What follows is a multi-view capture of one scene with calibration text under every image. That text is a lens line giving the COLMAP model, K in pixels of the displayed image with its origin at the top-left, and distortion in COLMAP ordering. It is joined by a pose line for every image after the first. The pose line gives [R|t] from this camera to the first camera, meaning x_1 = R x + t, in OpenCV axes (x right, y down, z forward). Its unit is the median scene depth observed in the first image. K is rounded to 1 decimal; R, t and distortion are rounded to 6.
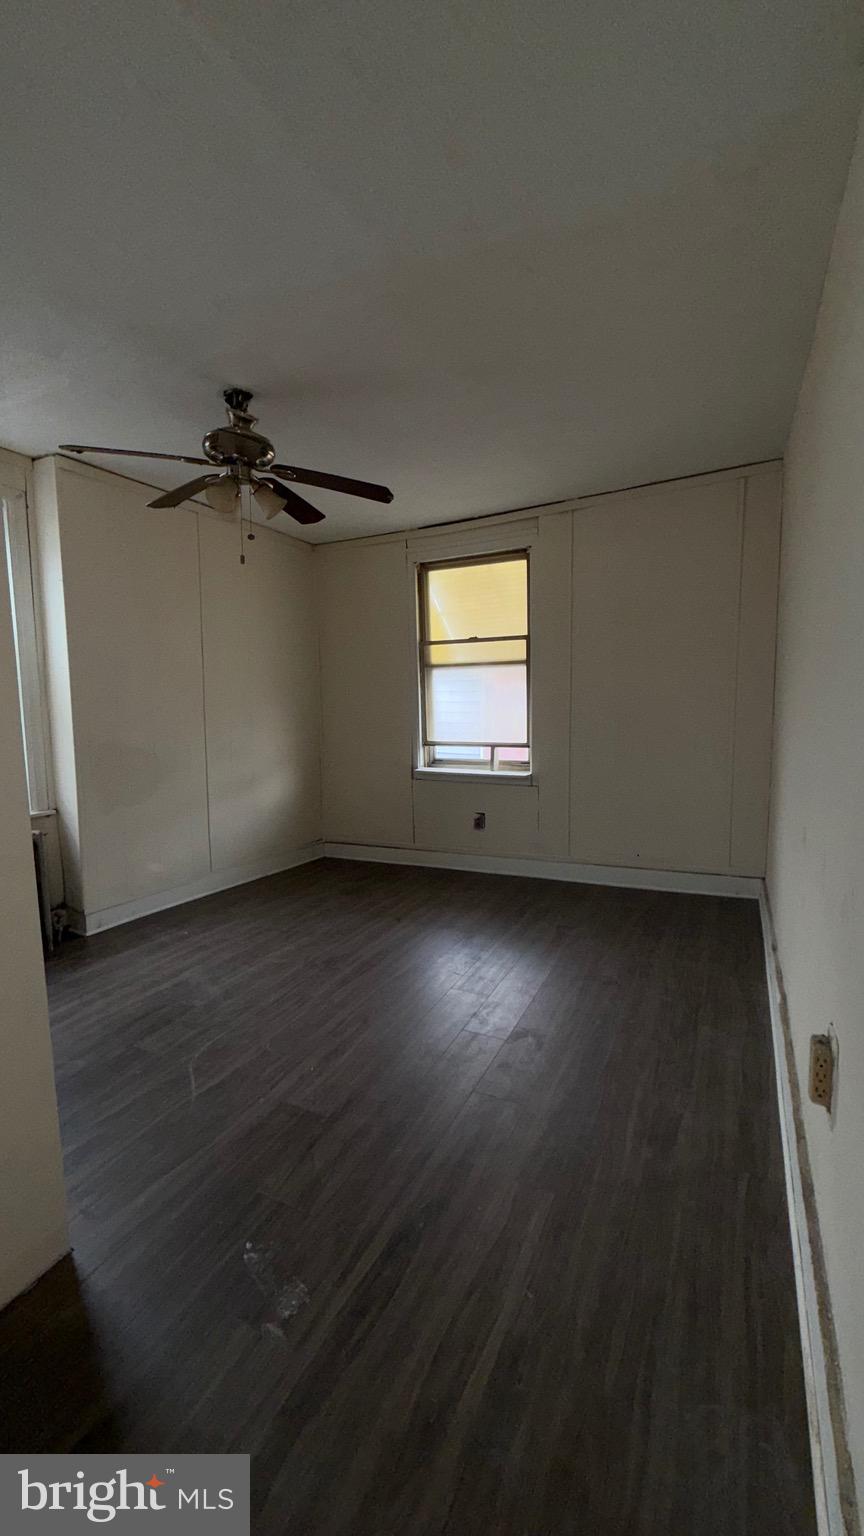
lens RADIAL K [[607.7, 0, 435.3], [0, 607.7, 765.3], [0, 0, 1]] dist [-0.000973, -0.000403]
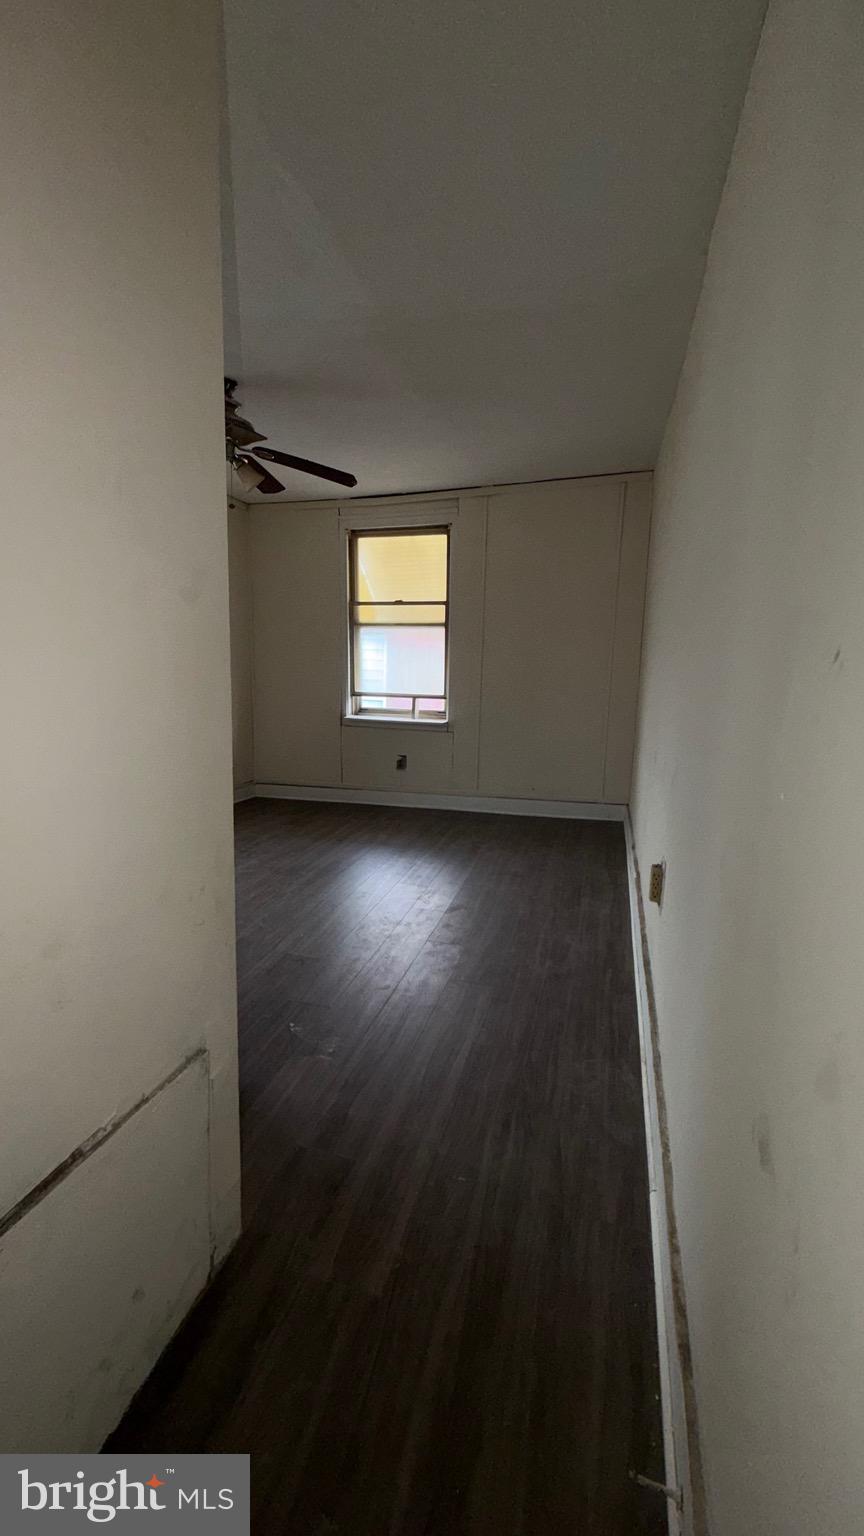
lens RADIAL K [[607.7, 0, 435.3], [0, 607.7, 765.3], [0, 0, 1]] dist [-0.000973, -0.000403]
pose [[0.982930, 0.003724, 0.183944, -0.085685], [-0.015535, 0.997905, 0.062808, 0.026718], [-0.183325, -0.064594, 0.980928, -0.160929]]
